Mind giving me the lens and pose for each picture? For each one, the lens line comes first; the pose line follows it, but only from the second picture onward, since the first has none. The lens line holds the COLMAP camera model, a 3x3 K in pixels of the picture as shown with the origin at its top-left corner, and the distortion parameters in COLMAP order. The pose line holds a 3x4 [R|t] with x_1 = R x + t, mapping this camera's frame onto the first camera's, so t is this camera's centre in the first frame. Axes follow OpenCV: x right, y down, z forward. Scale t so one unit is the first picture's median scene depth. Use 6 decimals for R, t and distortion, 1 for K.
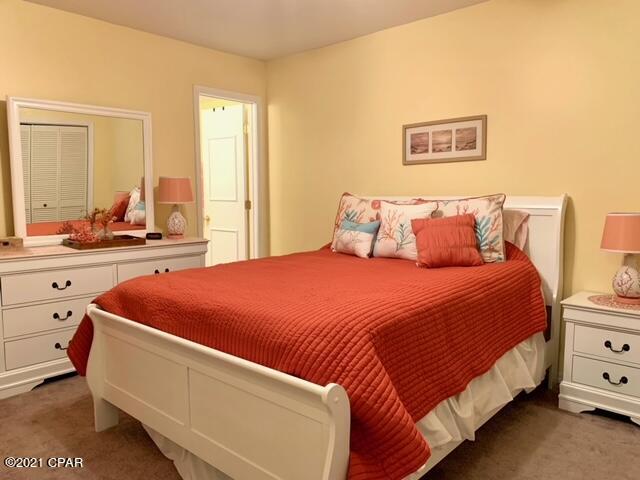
lens RADIAL K [[490.7, 0, 320.0], [0, 490.7, 240.0], [0, 0, 1]] dist [0.032734, 0.000121]
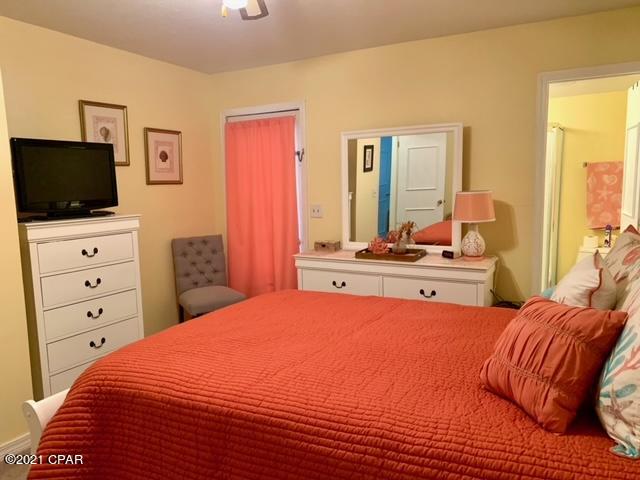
lens RADIAL K [[490.7, 0, 320.0], [0, 490.7, 240.0], [0, 0, 1]] dist [0.032734, 0.000121]
pose [[0.257273, 0.111111, -0.959930, 0.574356], [-0.072078, 0.992807, 0.095599, -0.121681], [0.963647, 0.044595, 0.263431, 0.576165]]
